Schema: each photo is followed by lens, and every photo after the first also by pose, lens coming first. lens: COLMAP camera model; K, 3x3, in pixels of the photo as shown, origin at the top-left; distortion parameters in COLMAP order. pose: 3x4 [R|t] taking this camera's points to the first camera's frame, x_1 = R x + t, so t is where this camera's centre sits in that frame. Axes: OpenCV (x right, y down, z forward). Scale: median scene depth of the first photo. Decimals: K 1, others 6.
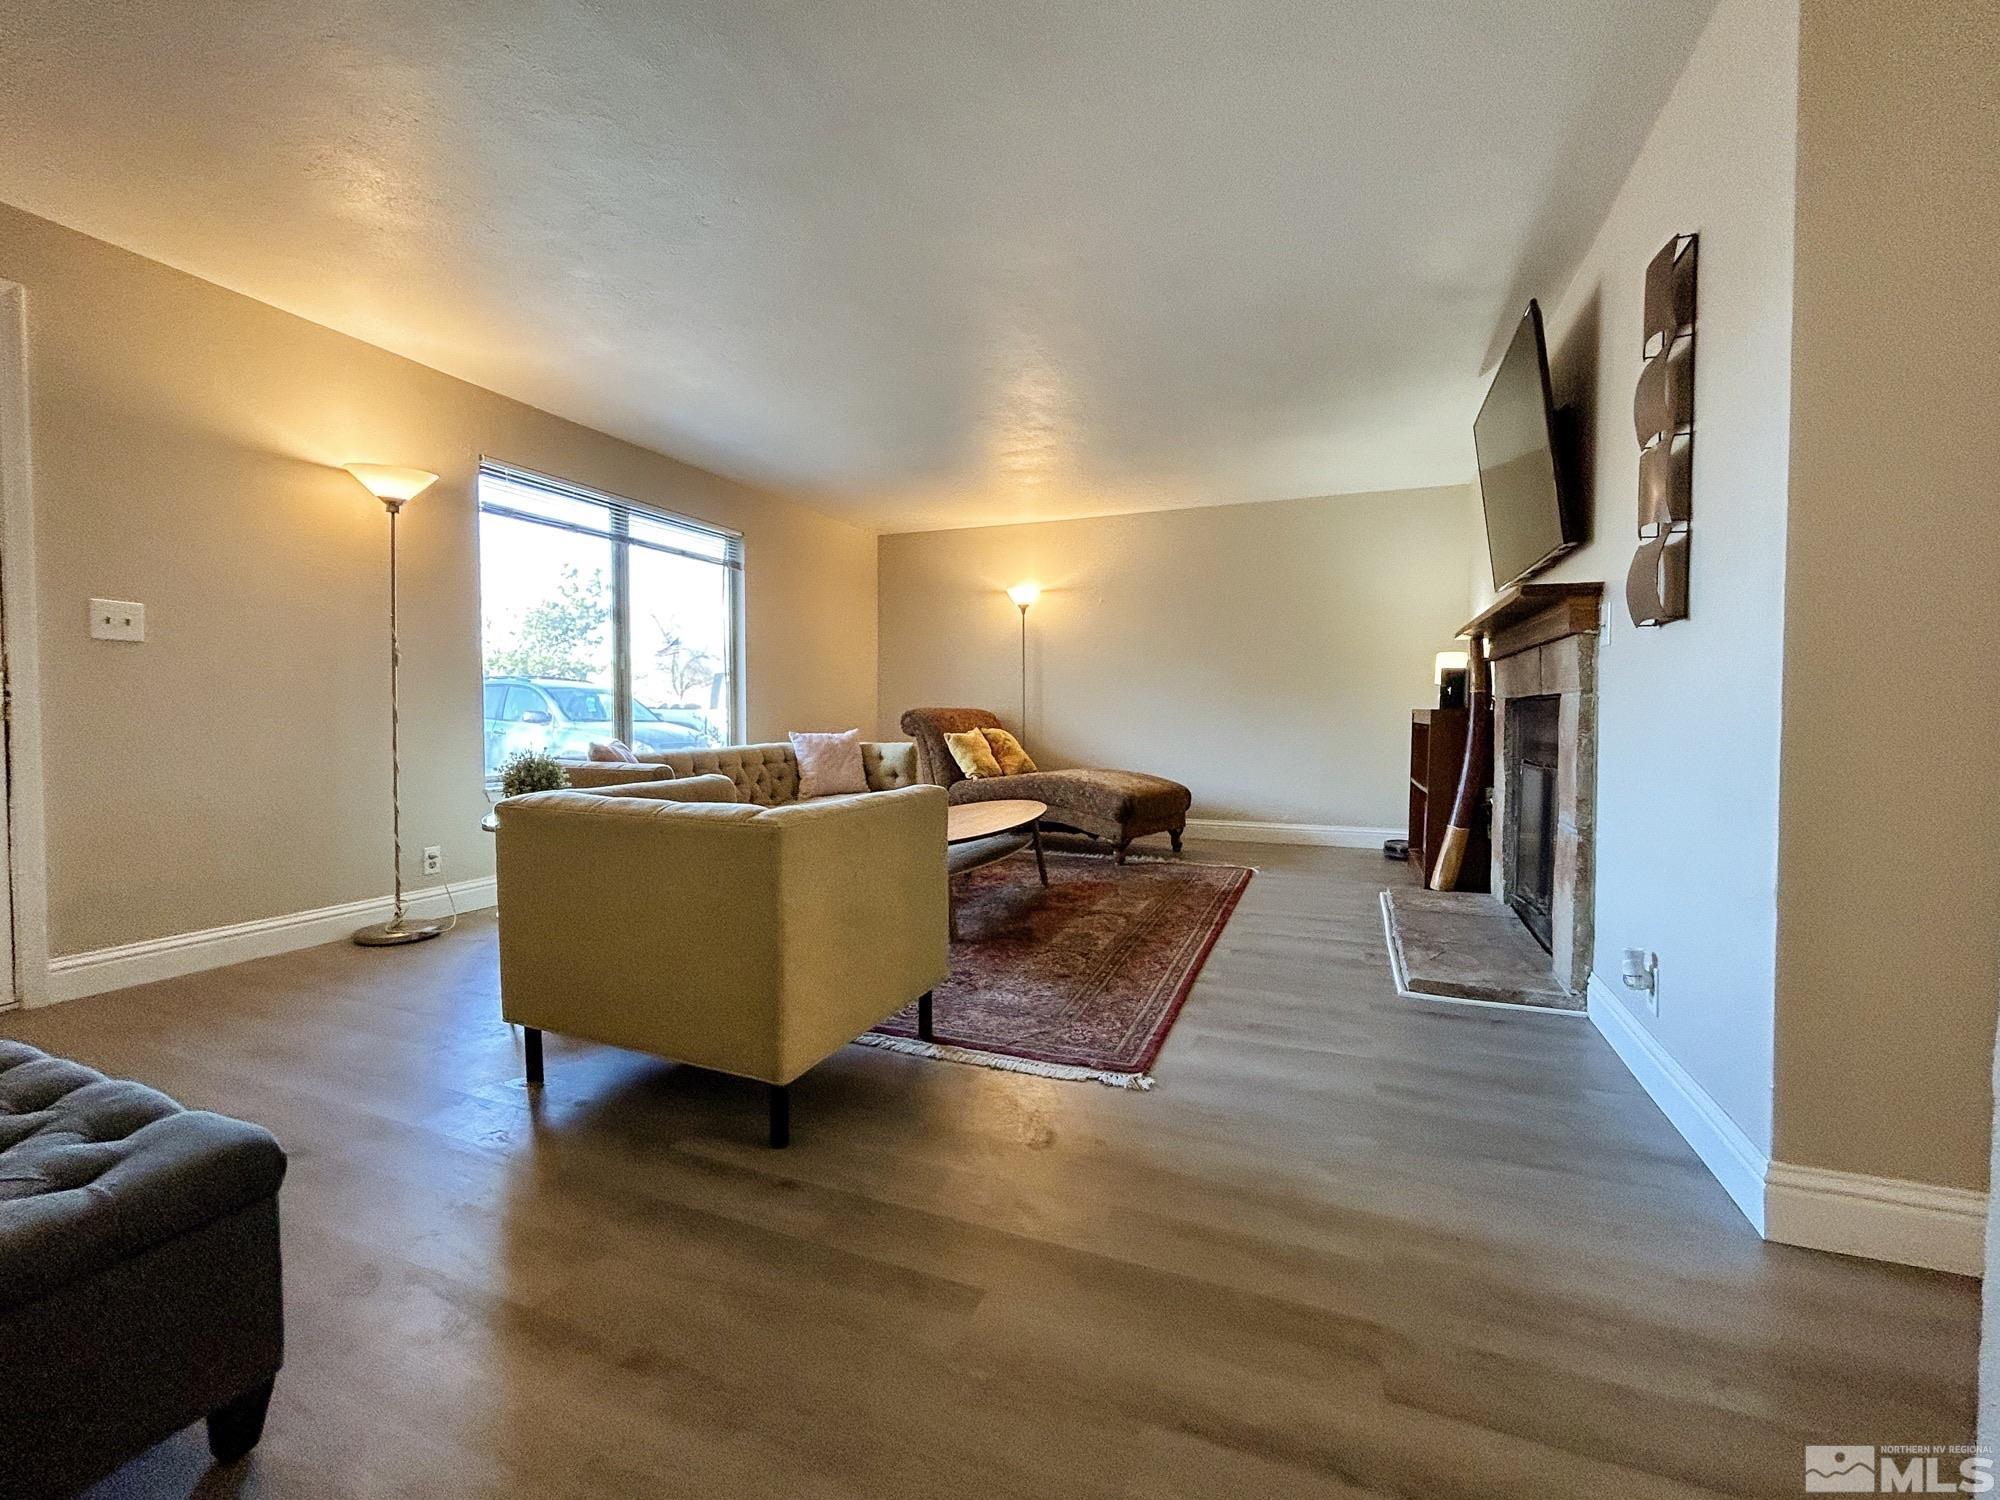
lens RADIAL K [[816.4, 0, 1000.0], [0, 816.4, 750.0], [0, 0, 1]] dist [0.000474, 0.000648]
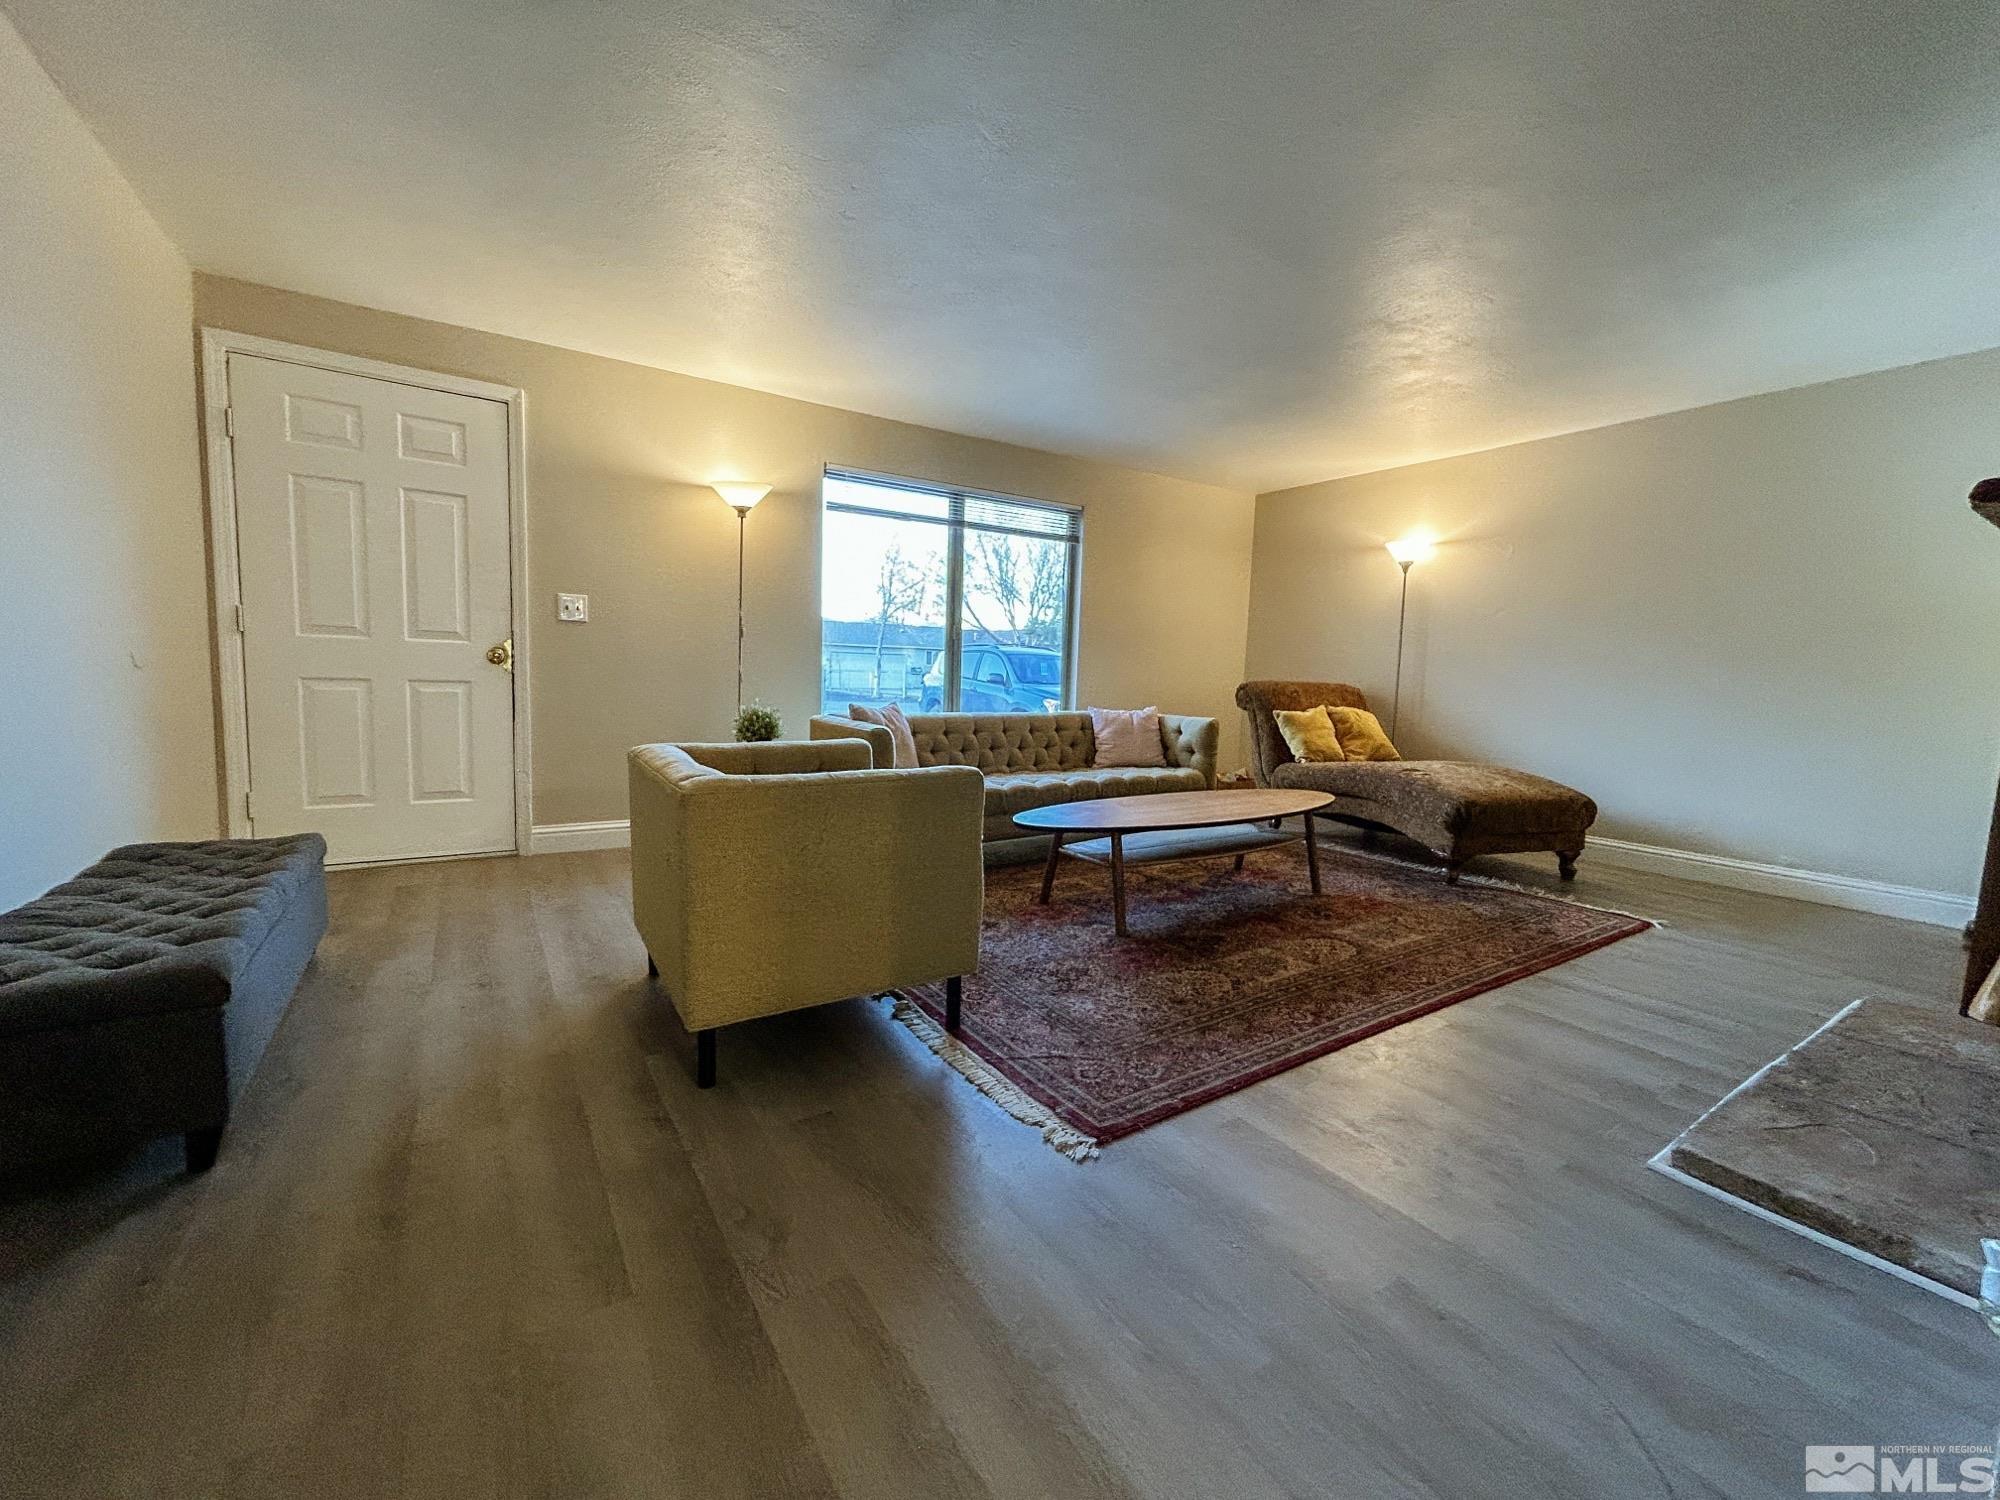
lens RADIAL K [[786.7, 0, 1000.0], [0, 786.7, 750.0], [0, 0, 1]] dist [0.001369, -0.000031]
pose [[0.832873, 0.077587, -0.547998, 0.200077], [-0.054110, 0.996797, 0.058891, -0.013514], [0.550812, -0.019397, 0.834404, 0.120912]]
